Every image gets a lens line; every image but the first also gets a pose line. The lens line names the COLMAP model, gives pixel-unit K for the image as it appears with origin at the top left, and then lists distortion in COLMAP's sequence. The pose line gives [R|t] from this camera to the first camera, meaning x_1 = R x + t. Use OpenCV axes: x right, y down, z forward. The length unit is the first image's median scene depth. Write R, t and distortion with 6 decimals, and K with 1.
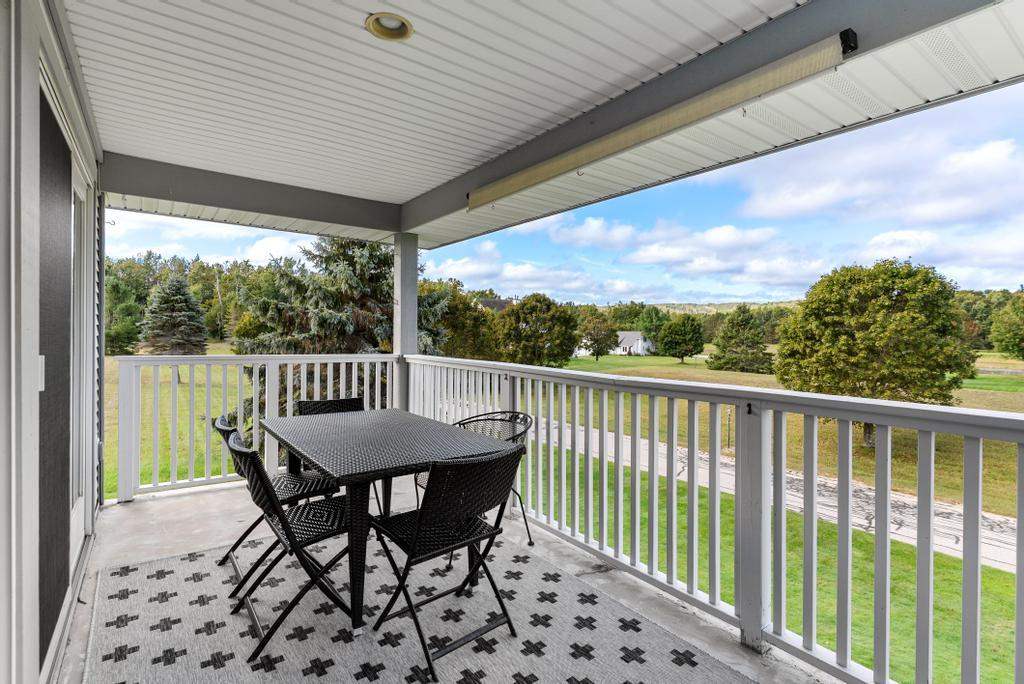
lens RADIAL K [[497.1, 0, 516.2], [0, 497.1, 336.8], [0, 0, 1]] dist [0.011275, 0.001822]
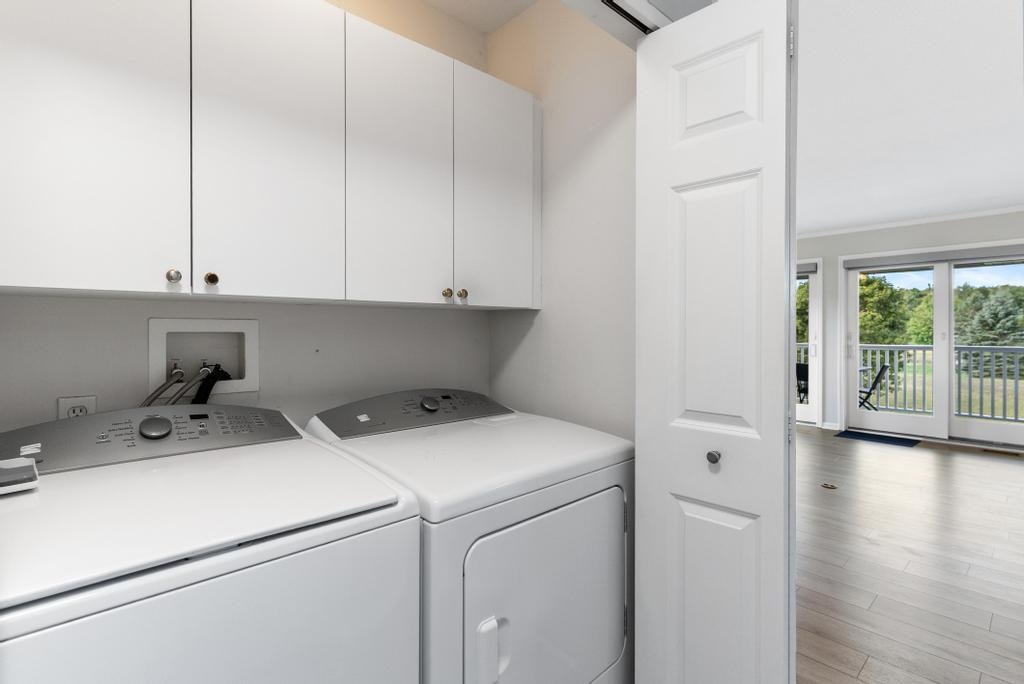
lens RADIAL K [[497.1, 0, 523.0], [0, 497.1, 329.0], [0, 0, 1]] dist [0.011275, 0.001822]
pose [[0.994157, -0.009894, 0.107492, -0.234837], [0.011180, 0.999873, -0.011367, -0.000413], [-0.107366, 0.012503, 0.994141, -0.178708]]
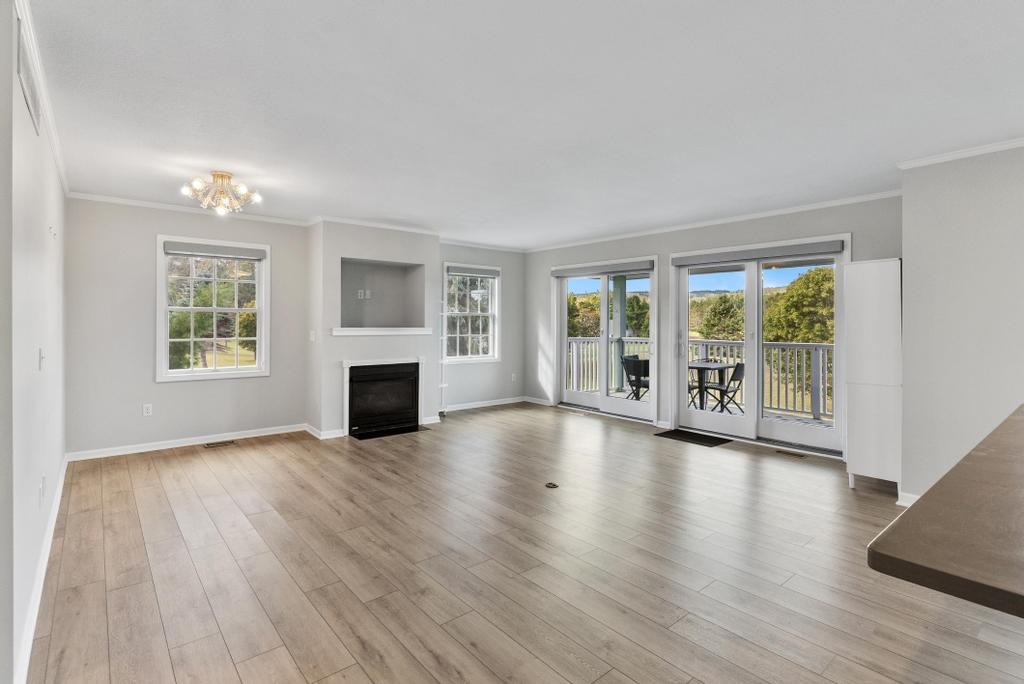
lens RADIAL K [[497.1, 0, 517.9], [0, 497.1, 327.1], [0, 0, 1]] dist [0.011275, 0.001822]
pose [[0.998720, -0.006877, 0.050110, -0.143321], [0.006708, 0.999971, 0.003548, -0.002818], [-0.050132, -0.003207, 0.998737, -0.190370]]
